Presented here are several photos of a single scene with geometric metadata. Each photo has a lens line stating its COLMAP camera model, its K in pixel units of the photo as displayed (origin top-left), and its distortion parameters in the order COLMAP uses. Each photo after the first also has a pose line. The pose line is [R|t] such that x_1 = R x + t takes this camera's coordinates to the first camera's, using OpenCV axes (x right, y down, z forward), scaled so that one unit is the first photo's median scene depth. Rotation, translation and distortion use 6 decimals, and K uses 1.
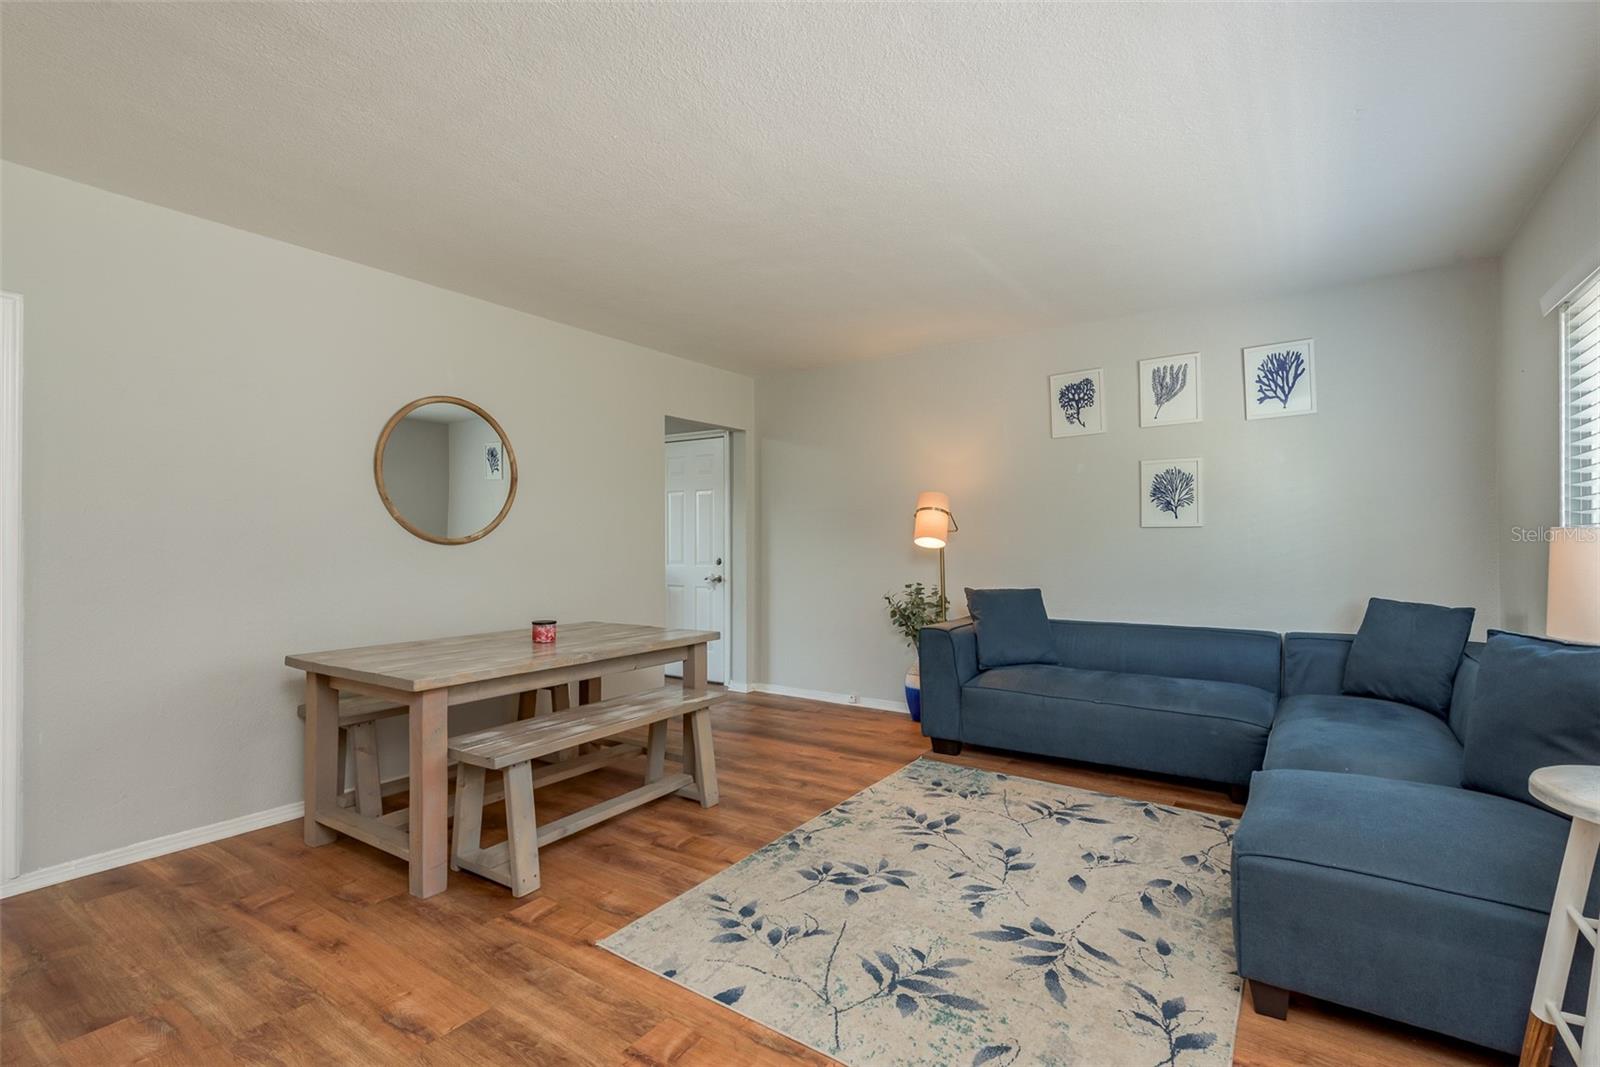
lens RADIAL K [[743.0, 0, 800.0], [0, 743.0, 533.5], [0, 0, 1]] dist [0.022419, -0.015052]
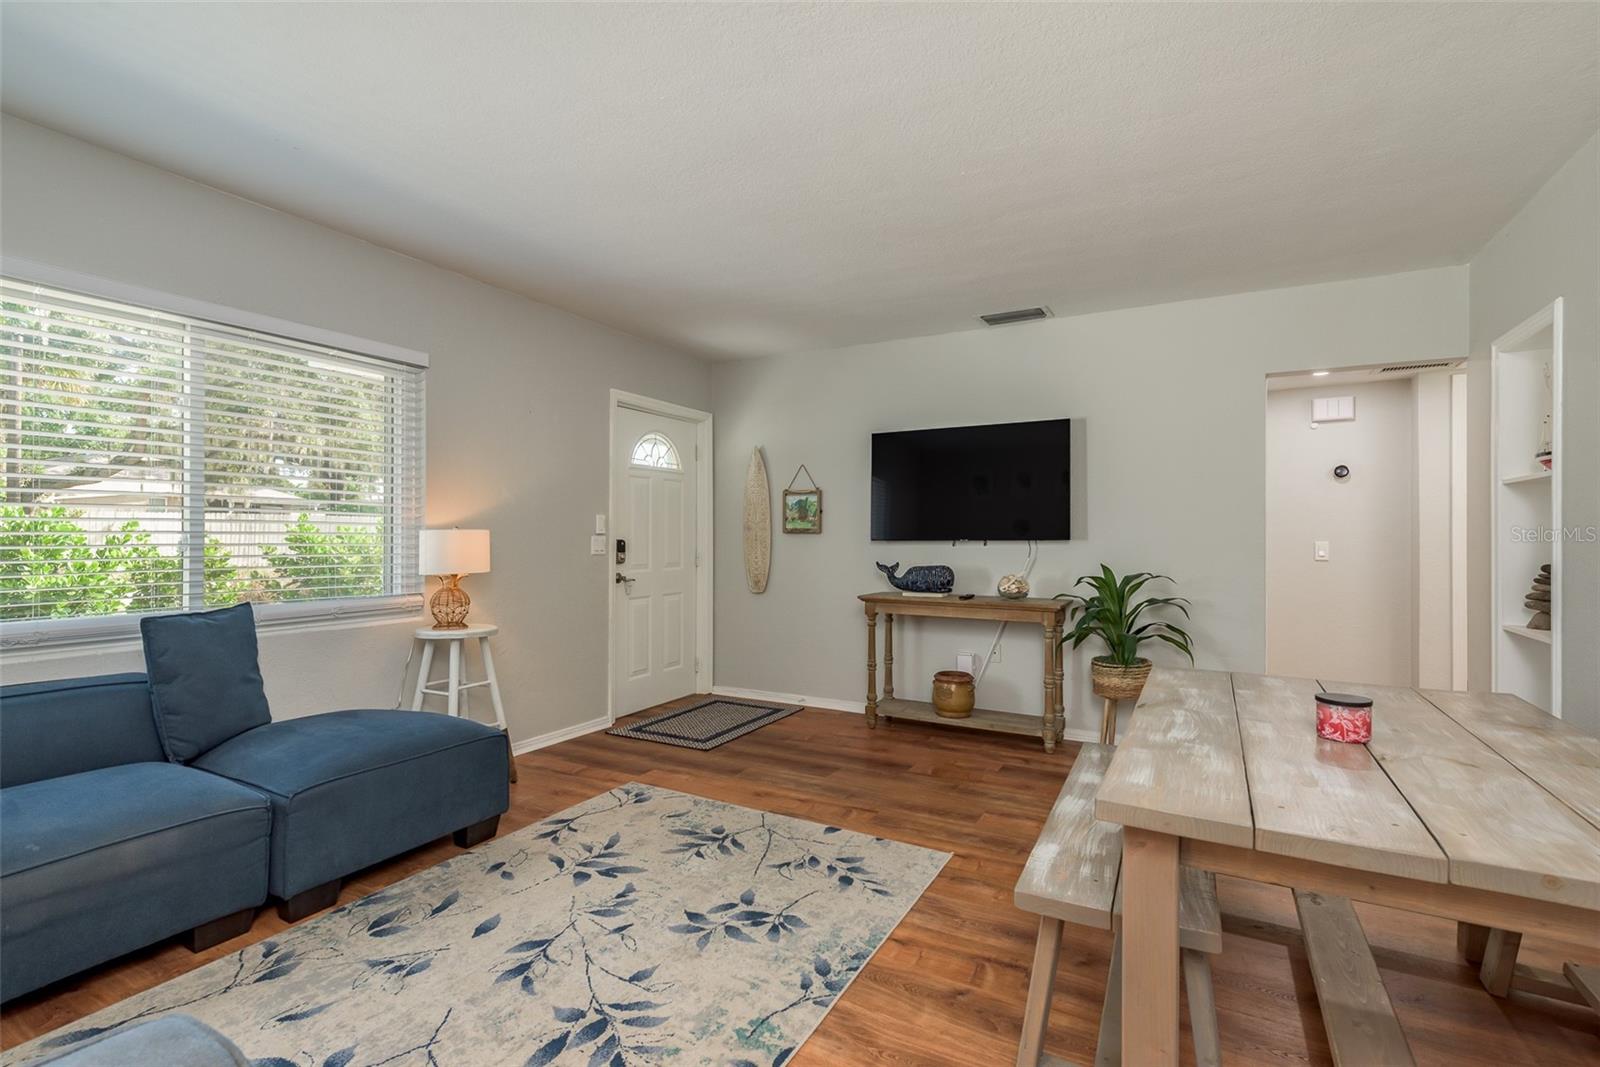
lens RADIAL K [[743.0, 0, 800.0], [0, 743.0, 533.5], [0, 0, 1]] dist [0.022419, -0.015052]
pose [[-0.995244, -0.001850, -0.097392, 0.077906], [-0.000808, 0.999942, -0.010741, 0.014175], [0.097406, -0.010611, -0.995188, 1.598397]]
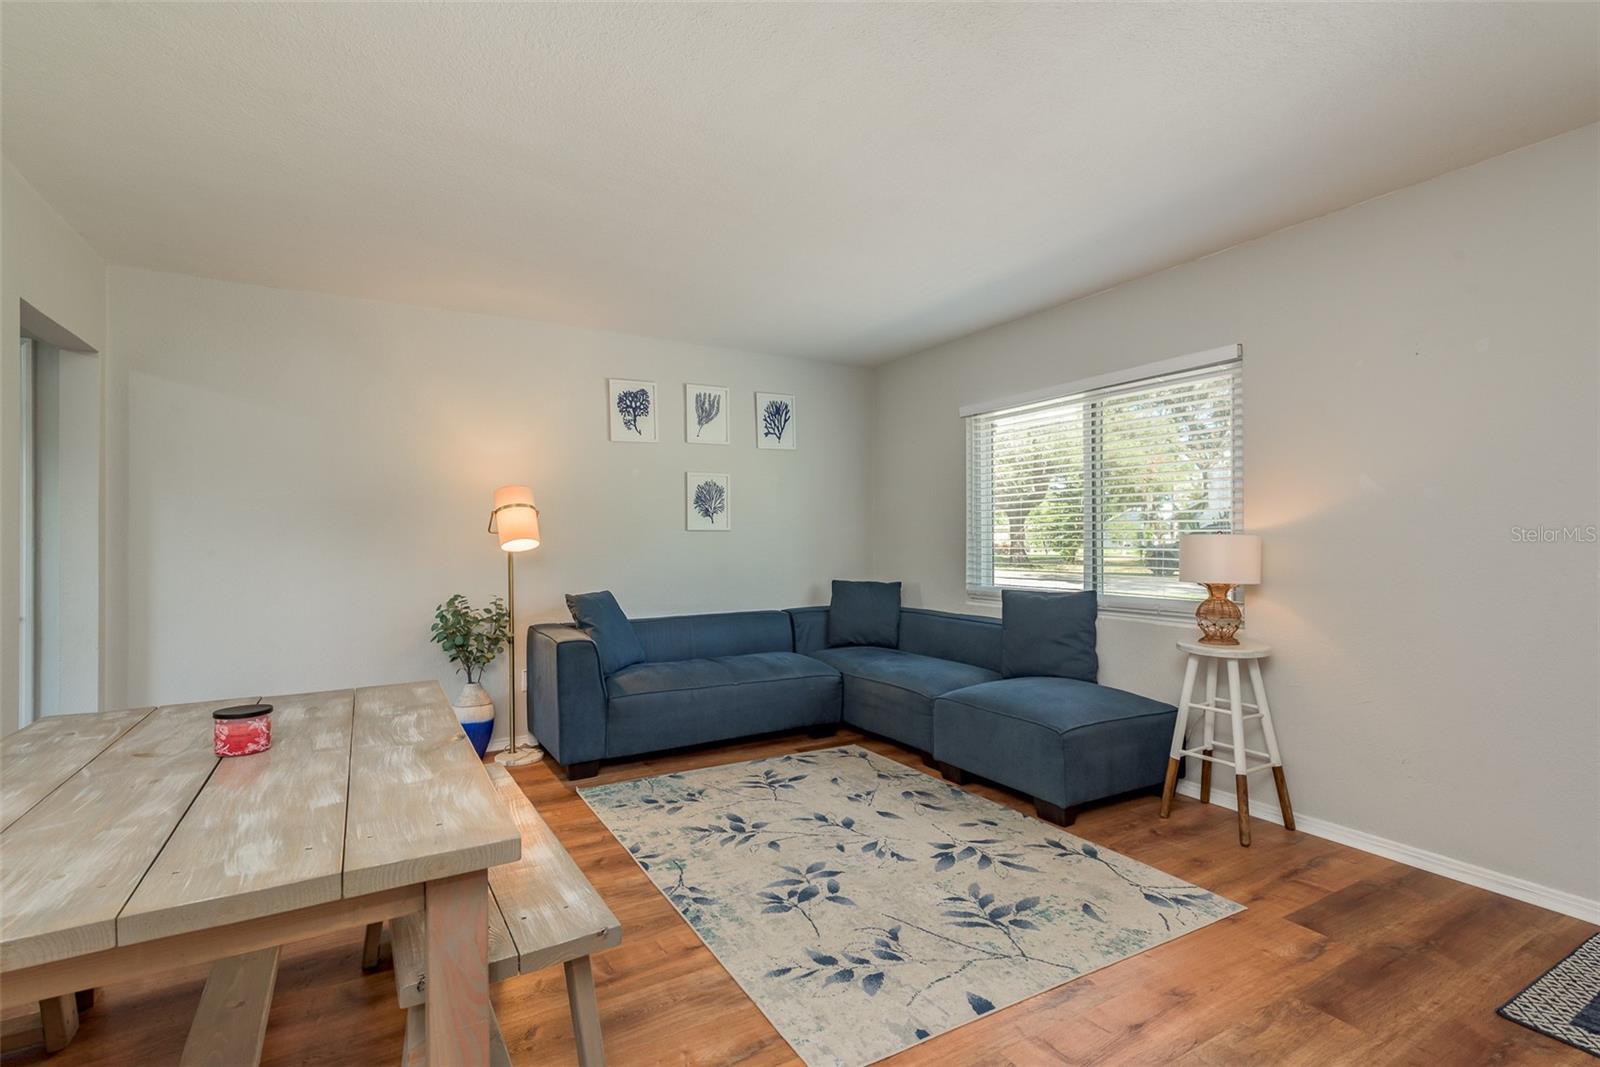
lens RADIAL K [[743.0, 0, 800.0], [0, 743.0, 533.5], [0, 0, 1]] dist [0.022419, -0.015052]
pose [[0.430214, 0.007694, 0.902694, -0.686647], [-0.004262, 0.999970, -0.006492, 0.004292], [-0.902717, -0.001054, 0.430233, 0.499345]]
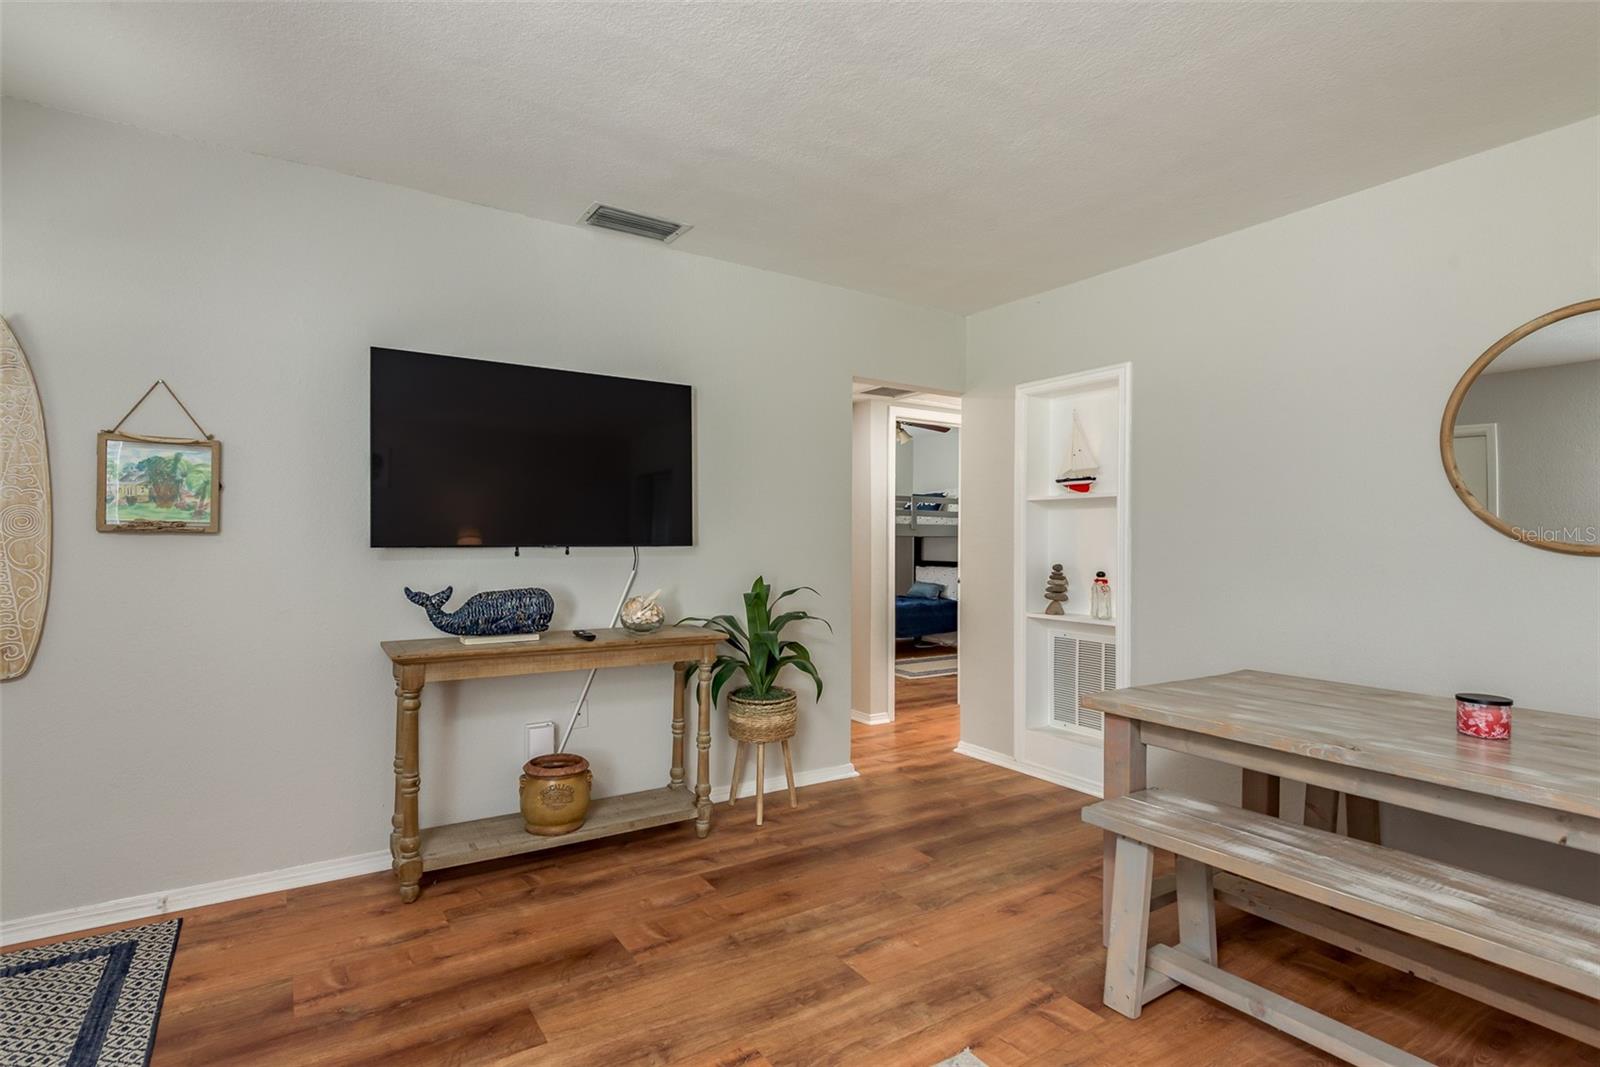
lens RADIAL K [[789.9, 0, 800.0], [0, 789.9, 533.5], [0, 0, 1]] dist [0.027094, -0.018301]
pose [[-0.379638, -0.008209, -0.925099, 0.418148], [0.000082, 0.999960, -0.008907, 0.003904], [0.925135, -0.003457, -0.379622, 0.828718]]
